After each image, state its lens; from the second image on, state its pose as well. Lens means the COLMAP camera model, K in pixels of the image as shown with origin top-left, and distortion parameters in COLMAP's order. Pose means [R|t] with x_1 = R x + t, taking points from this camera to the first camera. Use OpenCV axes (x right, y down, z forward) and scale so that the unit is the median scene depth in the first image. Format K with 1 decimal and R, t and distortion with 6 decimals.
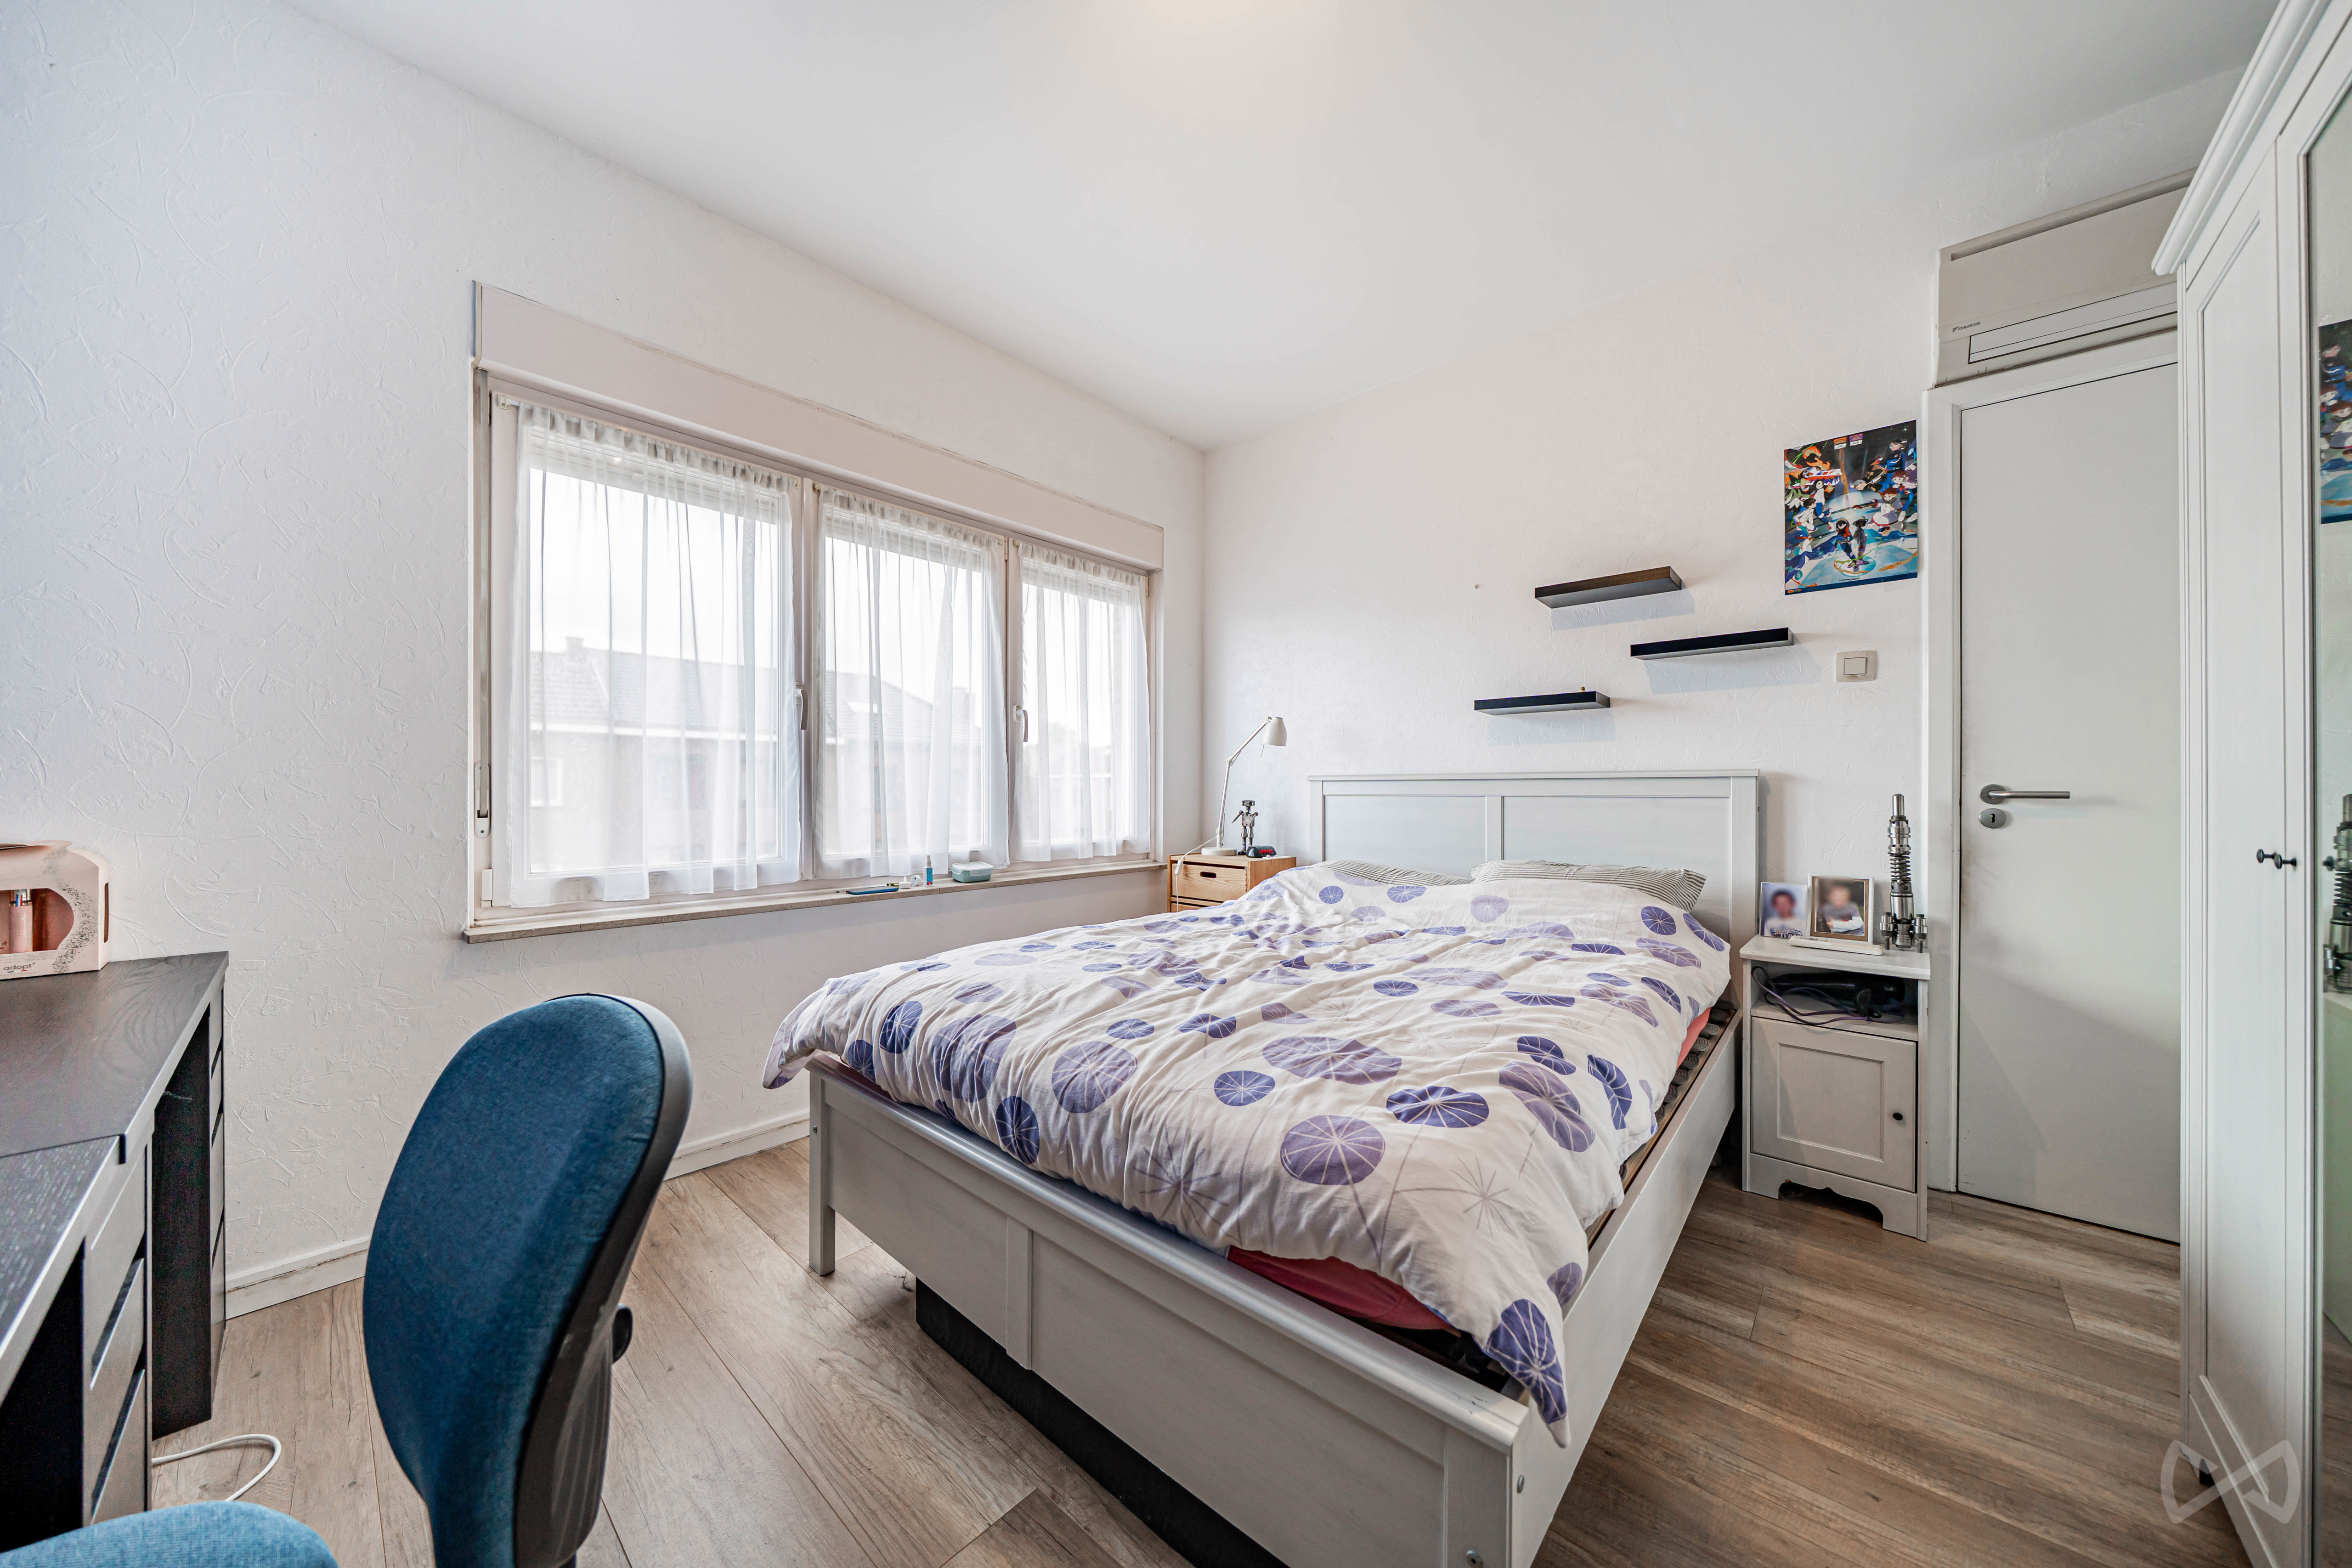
lens RADIAL K [[802.8, 0, 1176.0], [0, 802.8, 784.0], [0, 0, 1]] dist [0.000423, 0.000074]
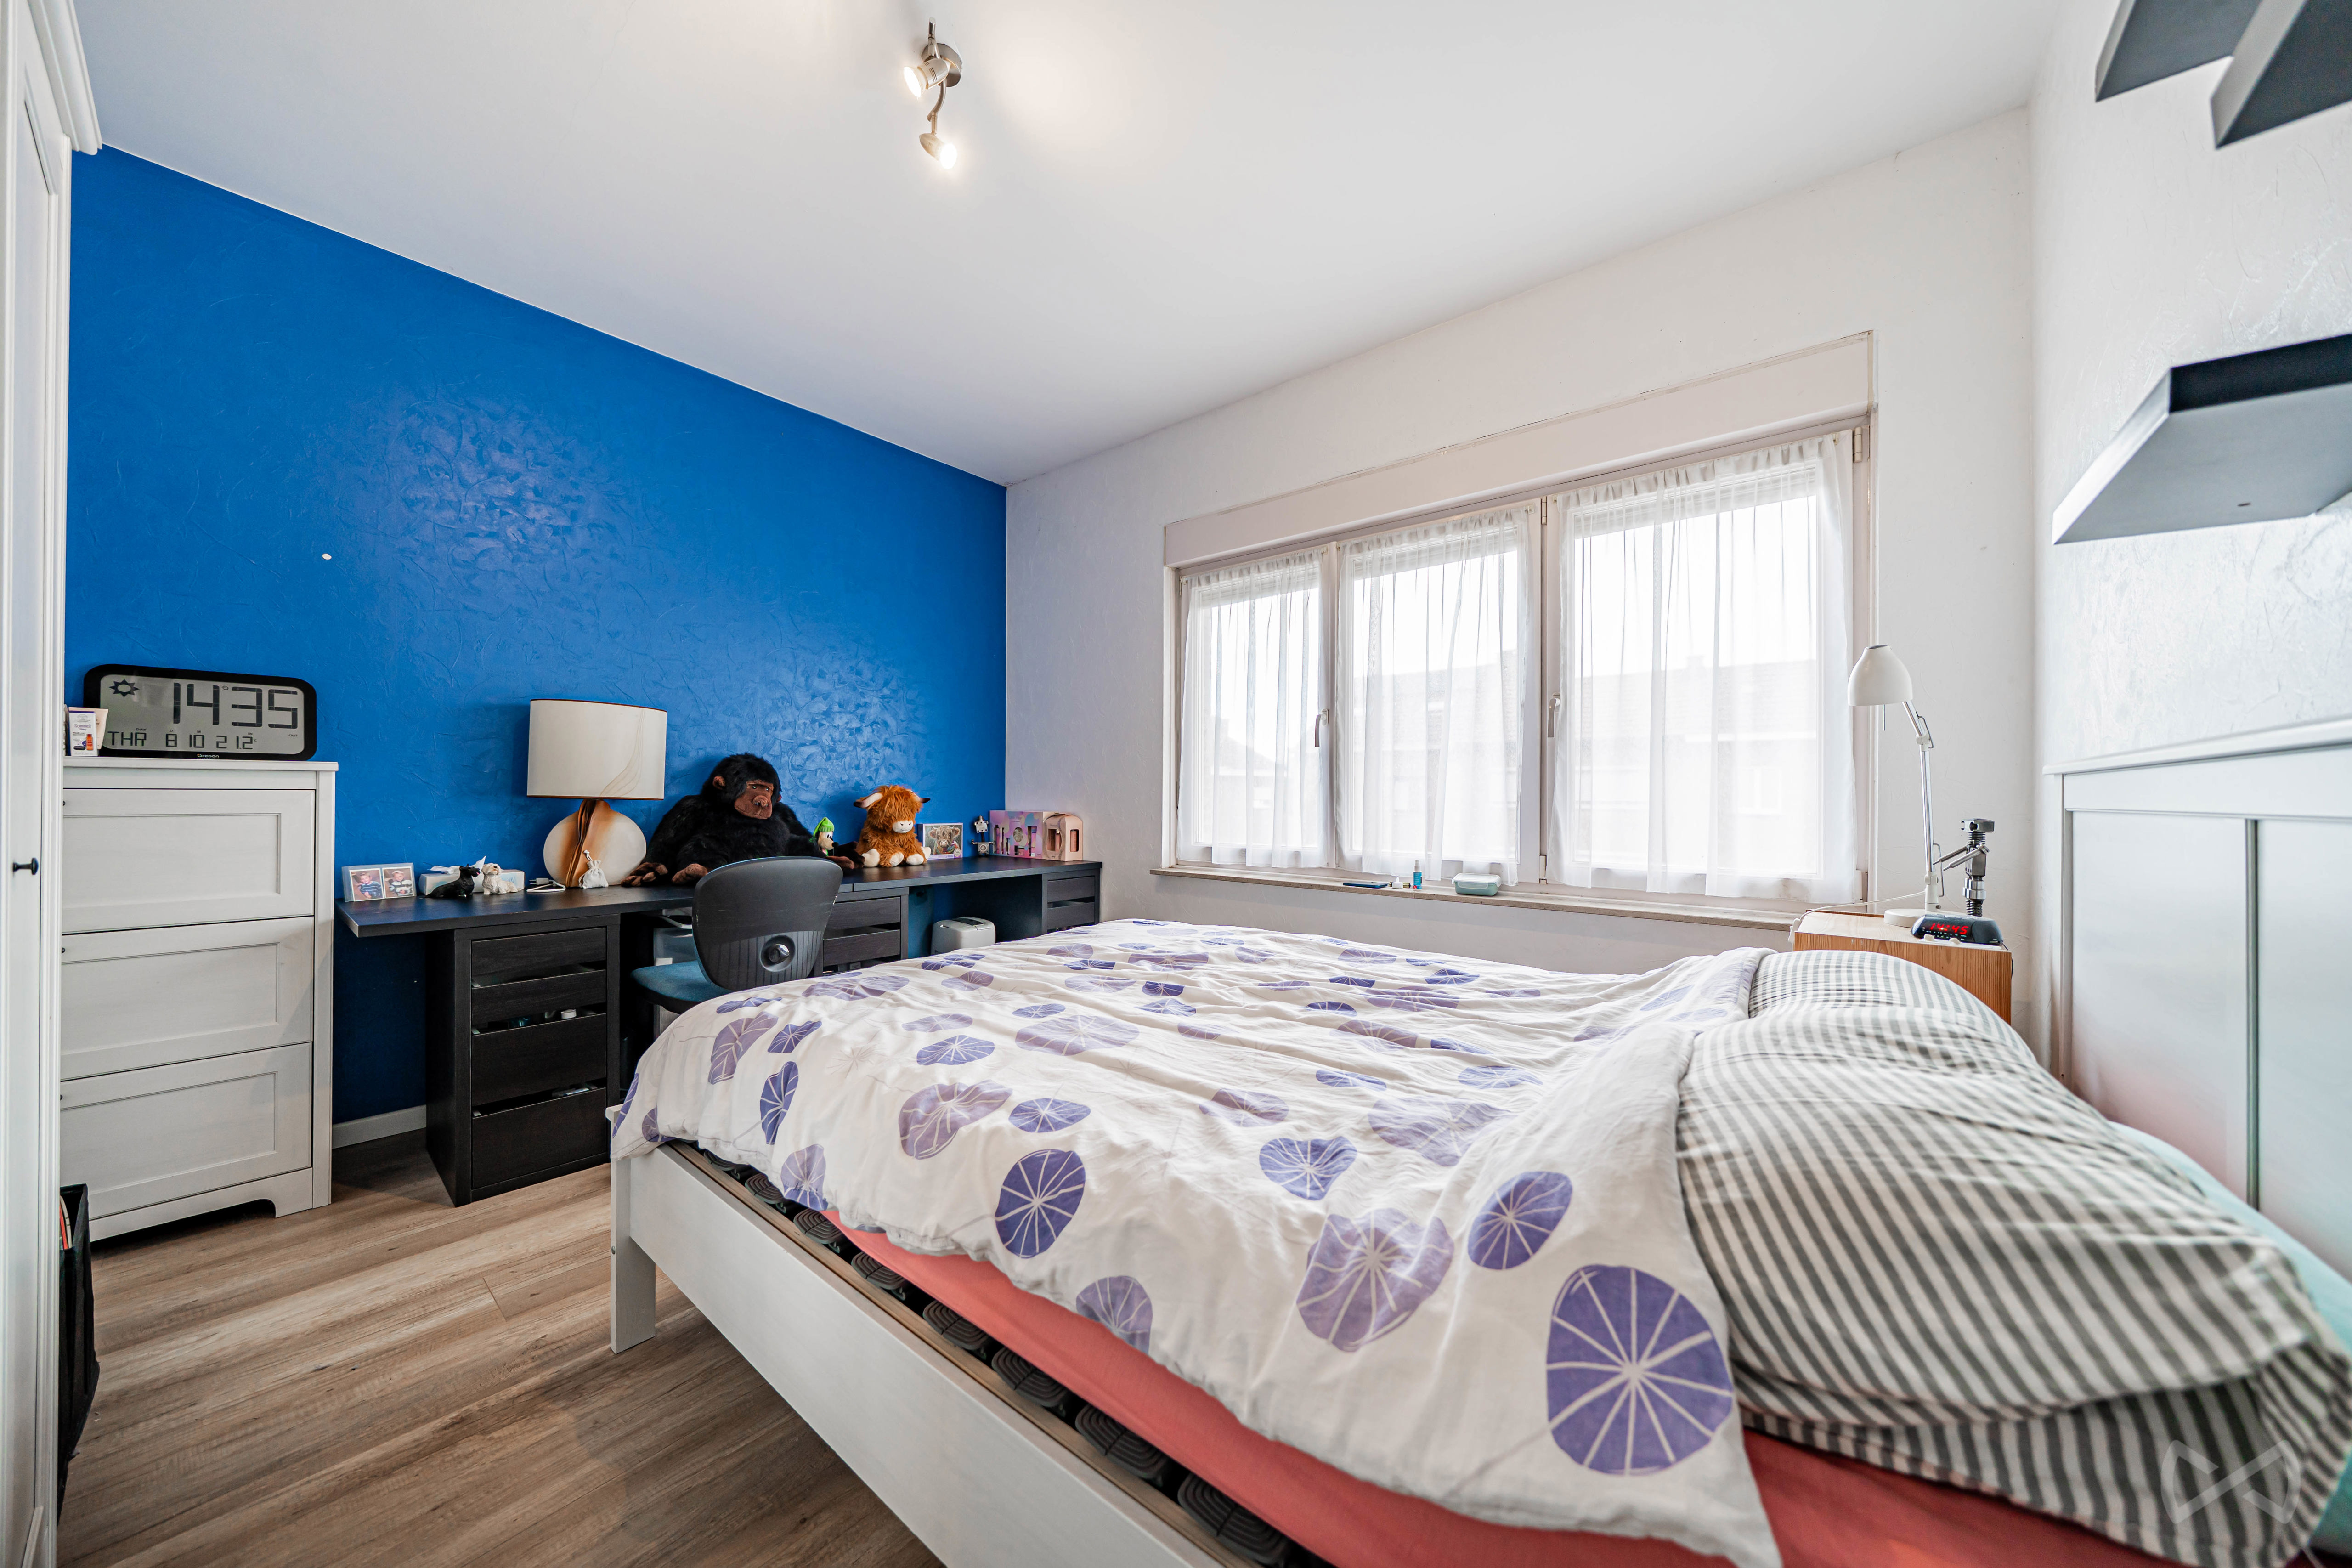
lens RADIAL K [[790.6, 0, 1175.0], [0, 790.6, 799.0], [0, 0, 1]] dist [-0.005011, 0.000205]
pose [[0.043043, 0.002871, -0.999069, 0.635814], [0.001715, 0.999994, 0.002948, 0.007913], [0.999072, -0.001840, 0.043037, 0.607372]]
